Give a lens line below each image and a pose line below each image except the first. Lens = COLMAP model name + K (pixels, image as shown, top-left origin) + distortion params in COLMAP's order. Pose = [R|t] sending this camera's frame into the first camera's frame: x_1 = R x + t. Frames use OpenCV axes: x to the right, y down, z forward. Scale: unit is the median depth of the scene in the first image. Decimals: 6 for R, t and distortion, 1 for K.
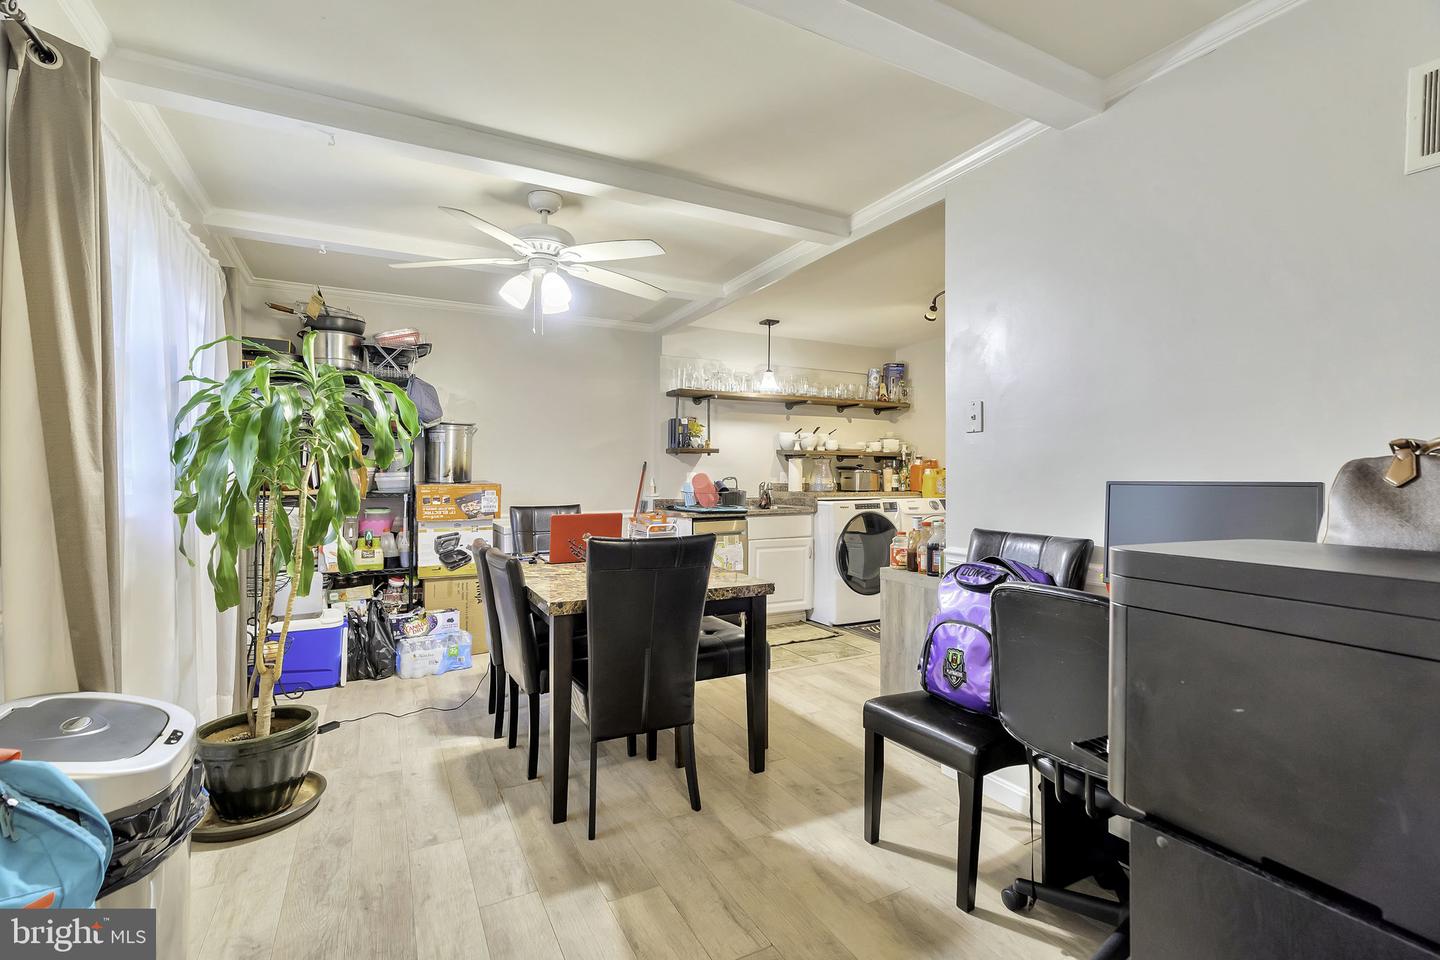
lens RADIAL K [[642.2, 0, 720.0], [0, 642.2, 480.0], [0, 0, 1]] dist [-0.003558, -0.000158]
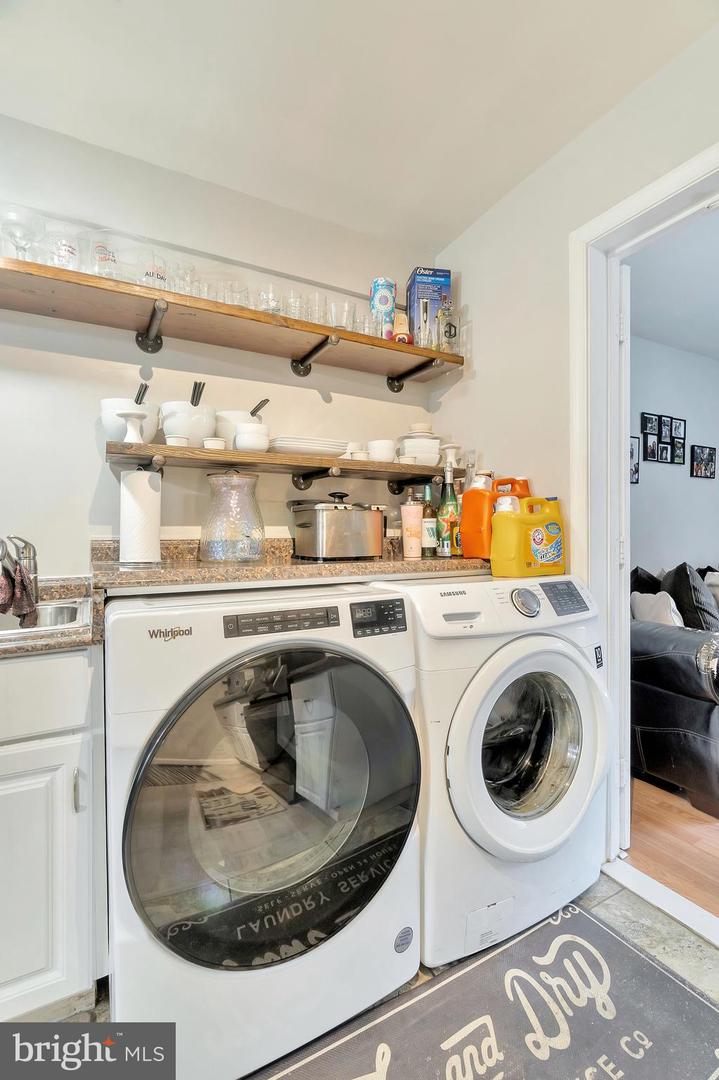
lens RADIAL K [[489.5, 0, 359.5], [0, 489.5, 540.0], [0, 0, 1]] dist [-0.001981, 0.000774]
pose [[0.999831, -0.013245, 0.012722, 0.234408], [0.013322, 0.999893, -0.006062, 0.007526], [-0.012640, 0.006231, 0.999901, 0.715142]]
